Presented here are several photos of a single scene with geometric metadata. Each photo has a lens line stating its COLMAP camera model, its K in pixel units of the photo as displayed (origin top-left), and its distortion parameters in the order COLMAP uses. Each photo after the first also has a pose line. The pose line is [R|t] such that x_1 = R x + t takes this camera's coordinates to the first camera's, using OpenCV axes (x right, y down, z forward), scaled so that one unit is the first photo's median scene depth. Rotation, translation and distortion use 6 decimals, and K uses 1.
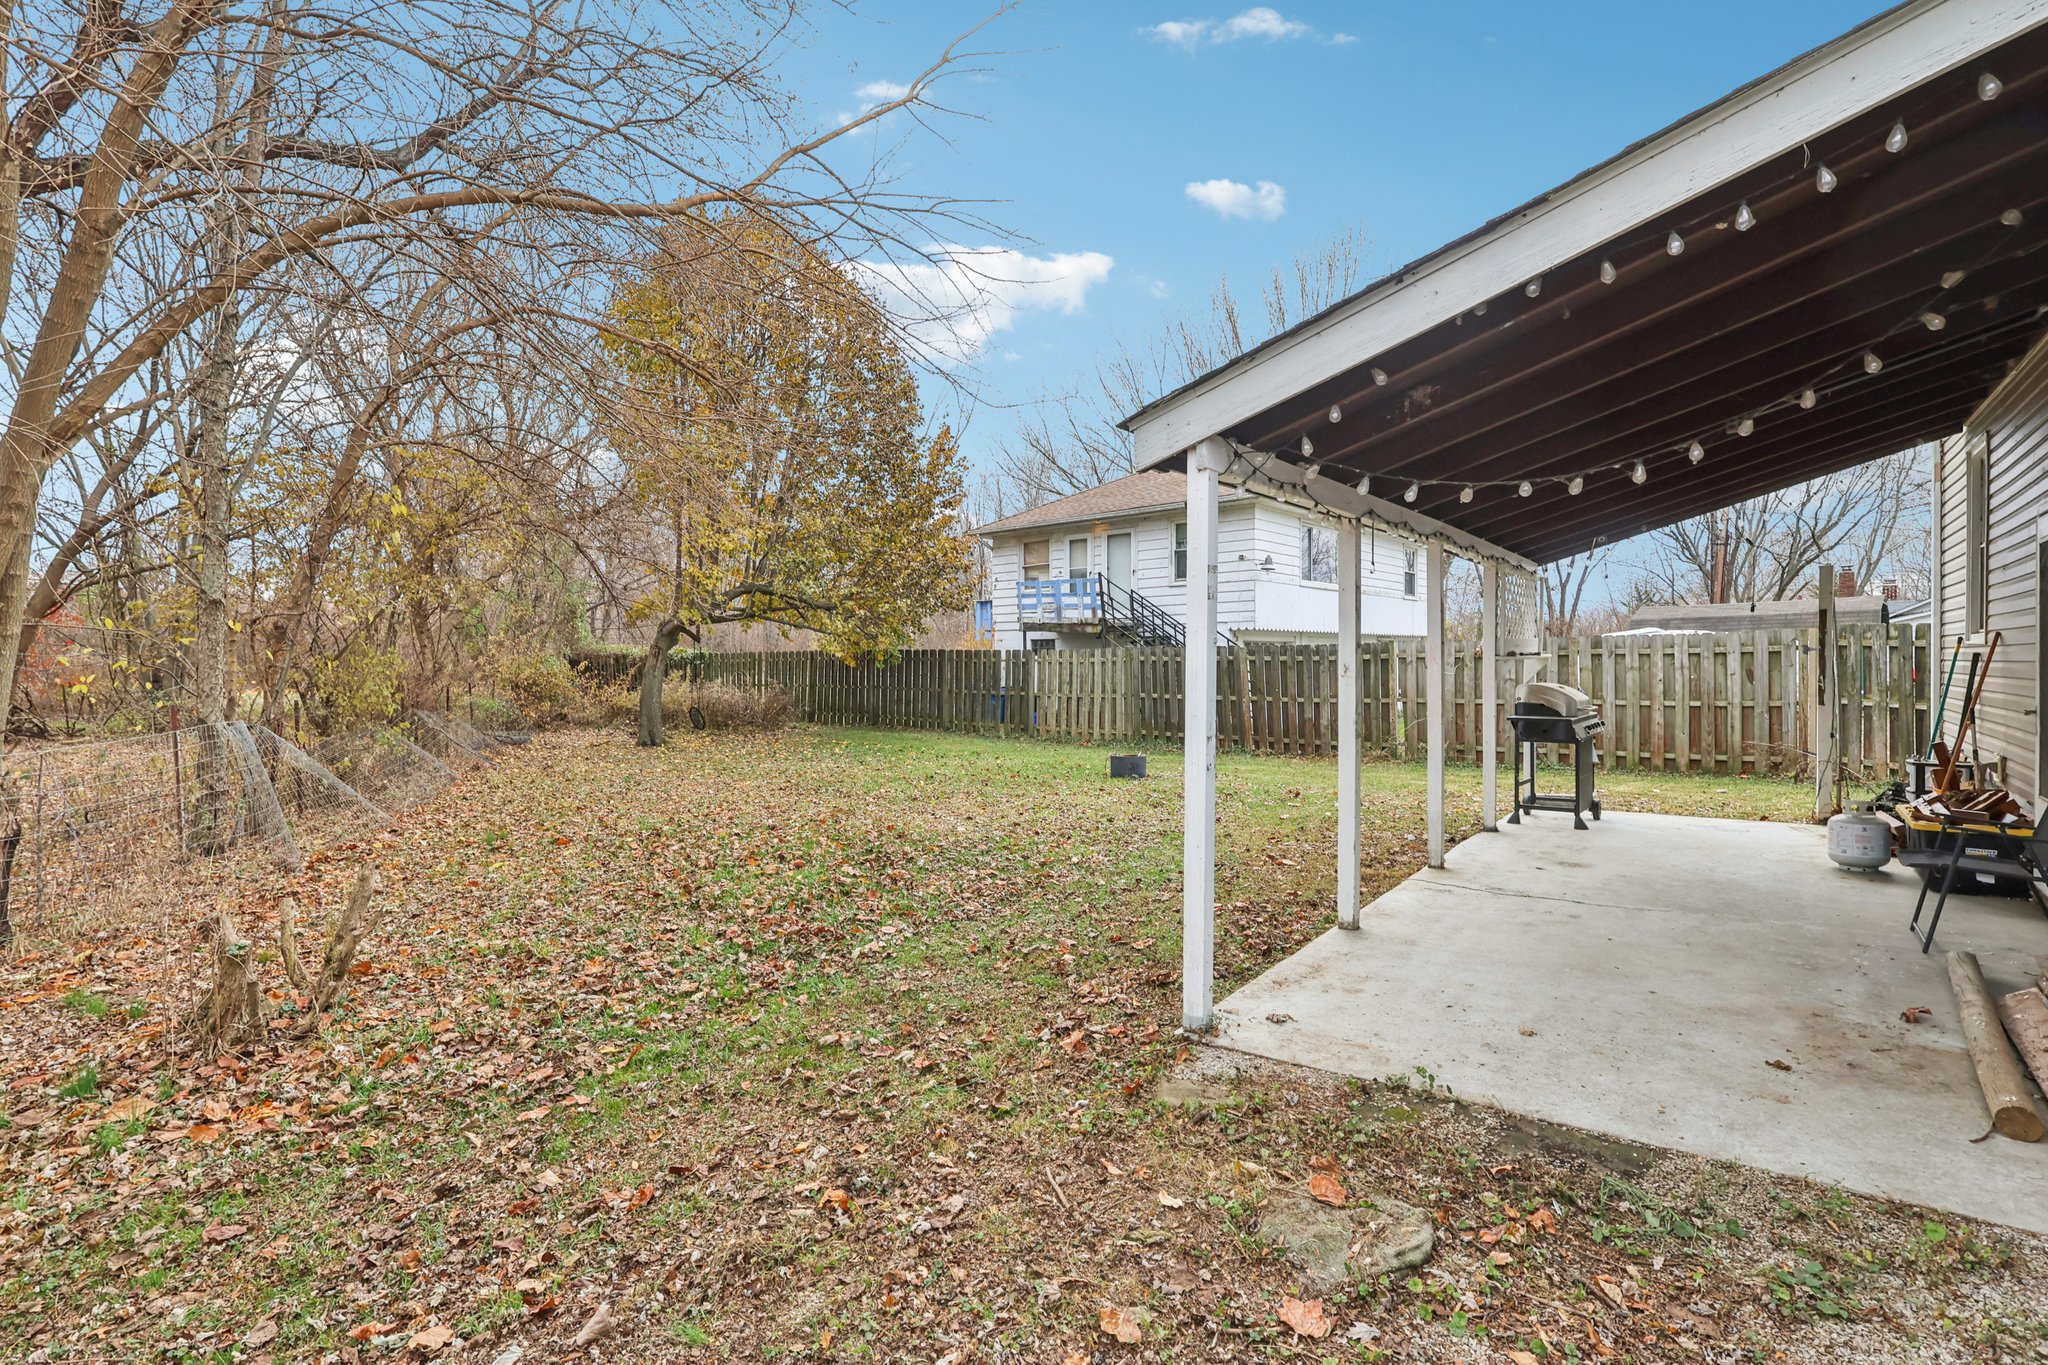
lens RADIAL K [[957.5, 0, 1024.0], [0, 957.5, 682.5], [0, 0, 1]] dist [0.001065, 0.000214]
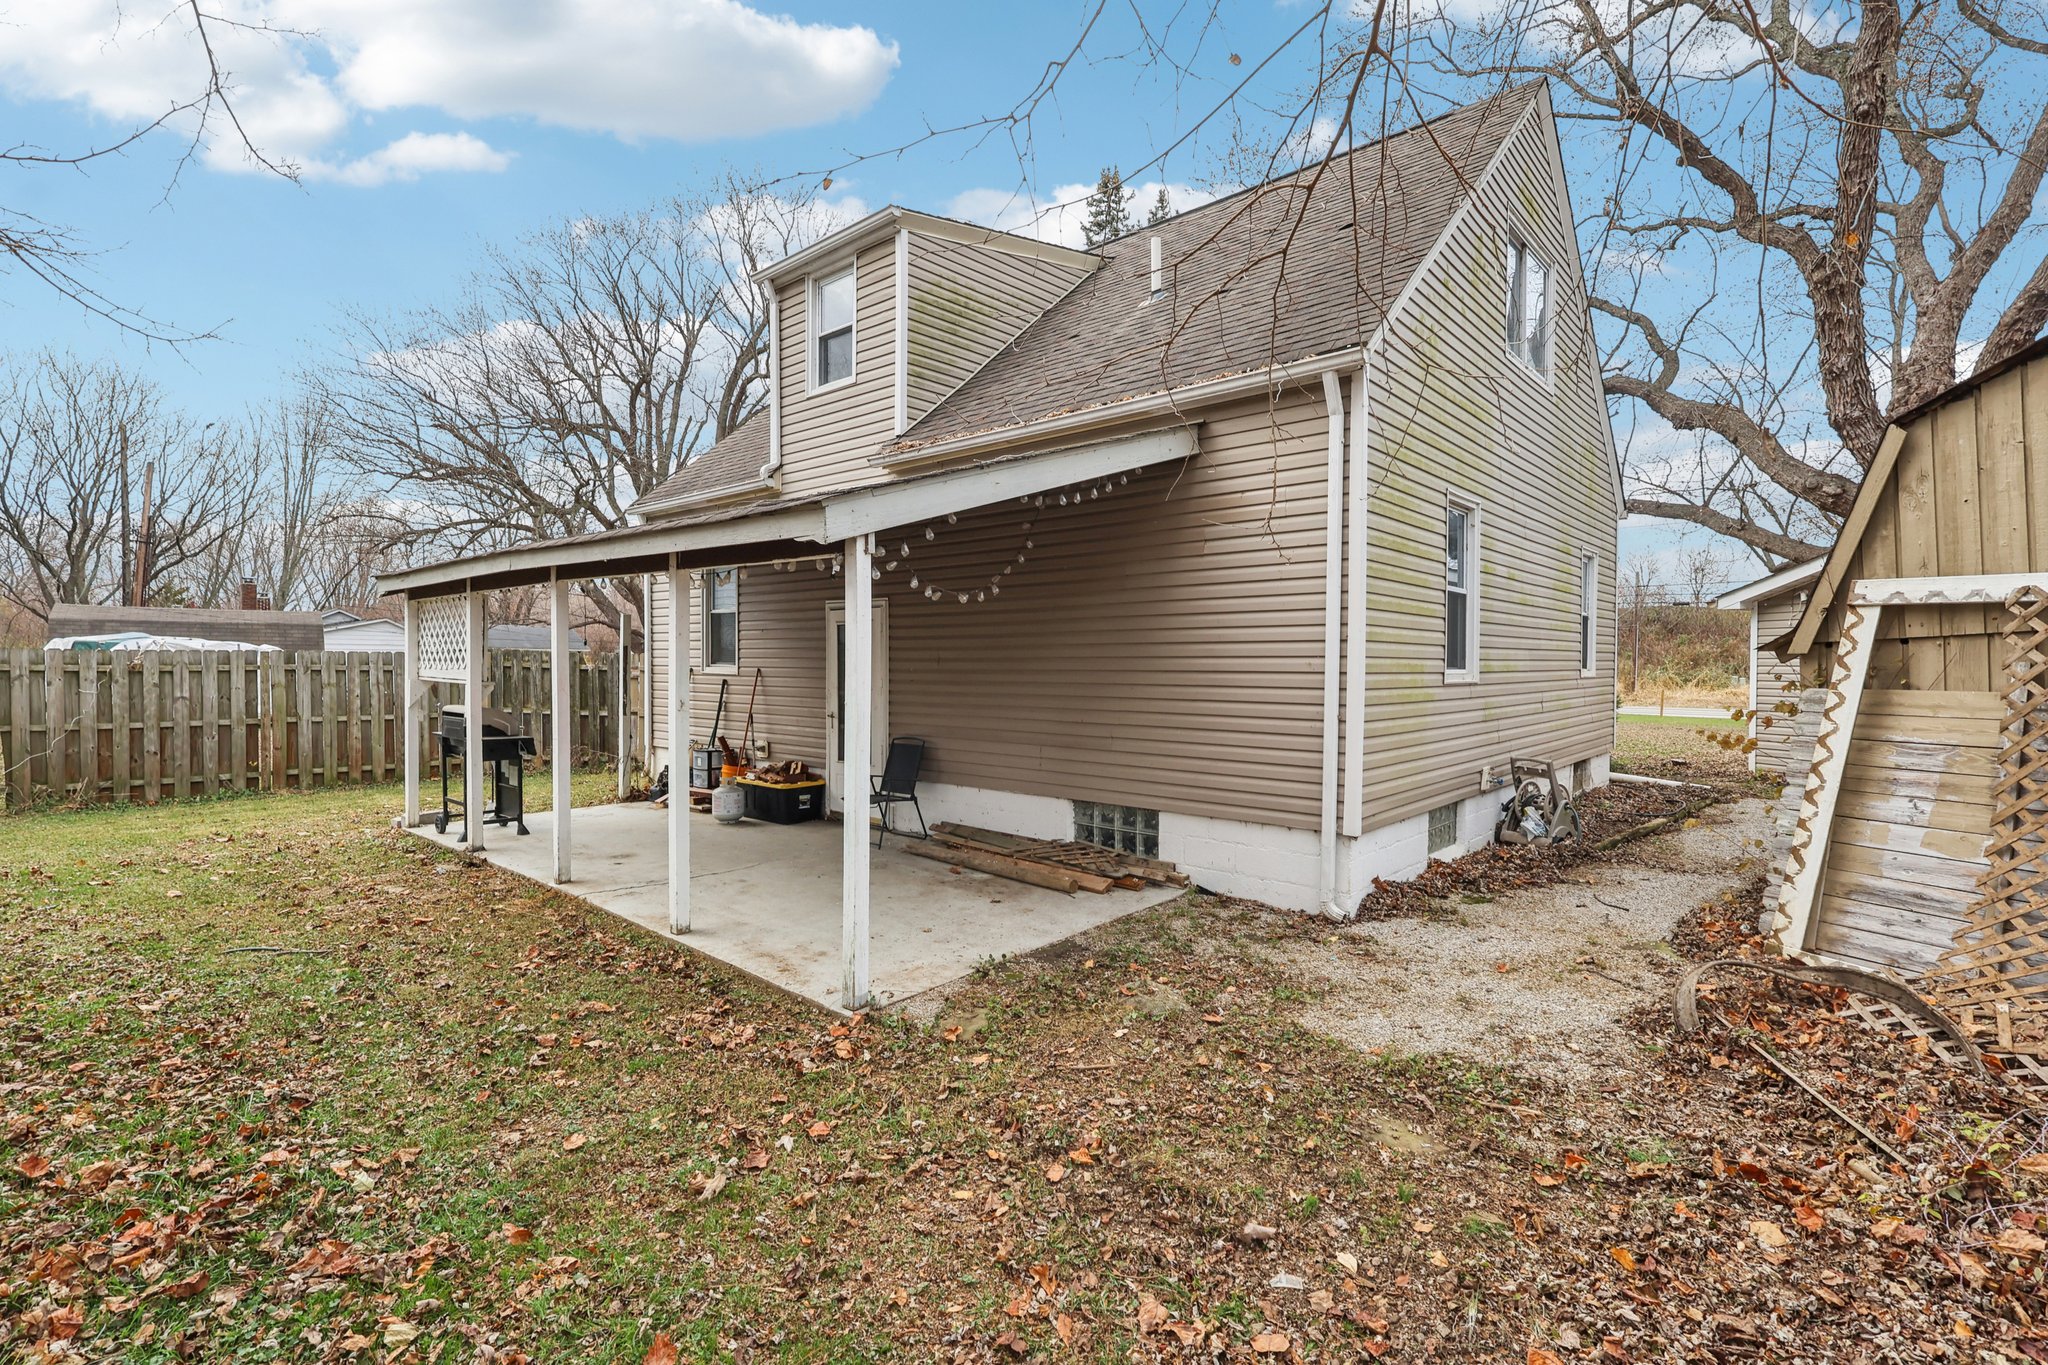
lens RADIAL K [[957.5, 0, 1024.0], [0, 957.5, 682.5], [0, 0, 1]] dist [0.001065, 0.000214]
pose [[0.074329, -0.009381, 0.997190, -0.924337], [0.007010, 0.999936, 0.008884, -0.061453], [-0.997209, 0.006330, 0.074390, 0.602229]]
